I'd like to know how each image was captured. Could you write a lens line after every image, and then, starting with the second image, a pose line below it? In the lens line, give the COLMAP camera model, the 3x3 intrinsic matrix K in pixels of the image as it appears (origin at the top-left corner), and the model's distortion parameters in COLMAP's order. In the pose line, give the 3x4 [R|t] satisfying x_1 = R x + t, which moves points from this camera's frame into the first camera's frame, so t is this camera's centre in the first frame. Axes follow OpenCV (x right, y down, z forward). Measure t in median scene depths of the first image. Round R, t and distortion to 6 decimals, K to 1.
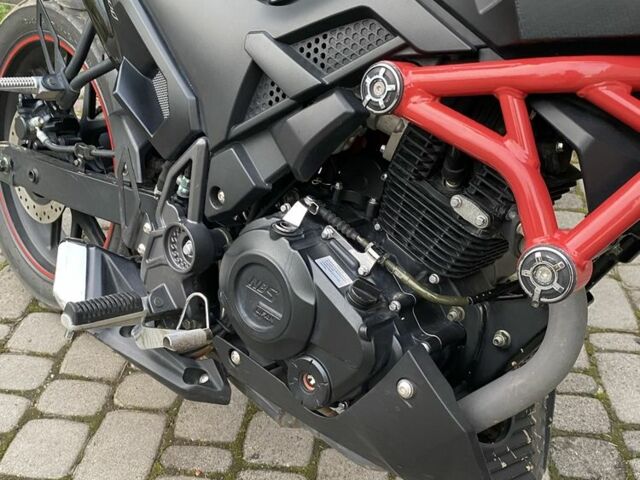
lens RADIAL K [[685.4, 0, 319.7], [0, 685.4, 262.9], [0, 0, 1]] dist [0.026435, 0.000000]
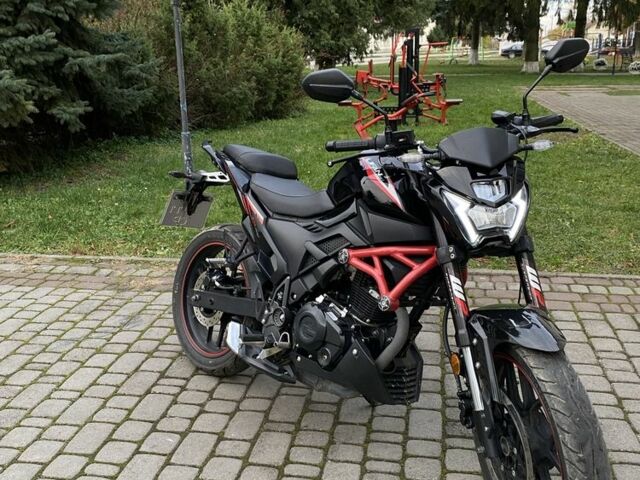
lens RADIAL K [[685.4, 0, 319.9], [0, 685.4, 239.8], [0, 0, 1]] dist [0.026435, 0.000000]
pose [[0.996479, -0.017644, -0.081969, 0.205179], [-0.008388, 0.951727, -0.306830, 0.579598], [0.083425, 0.306437, 0.948228, -1.838977]]
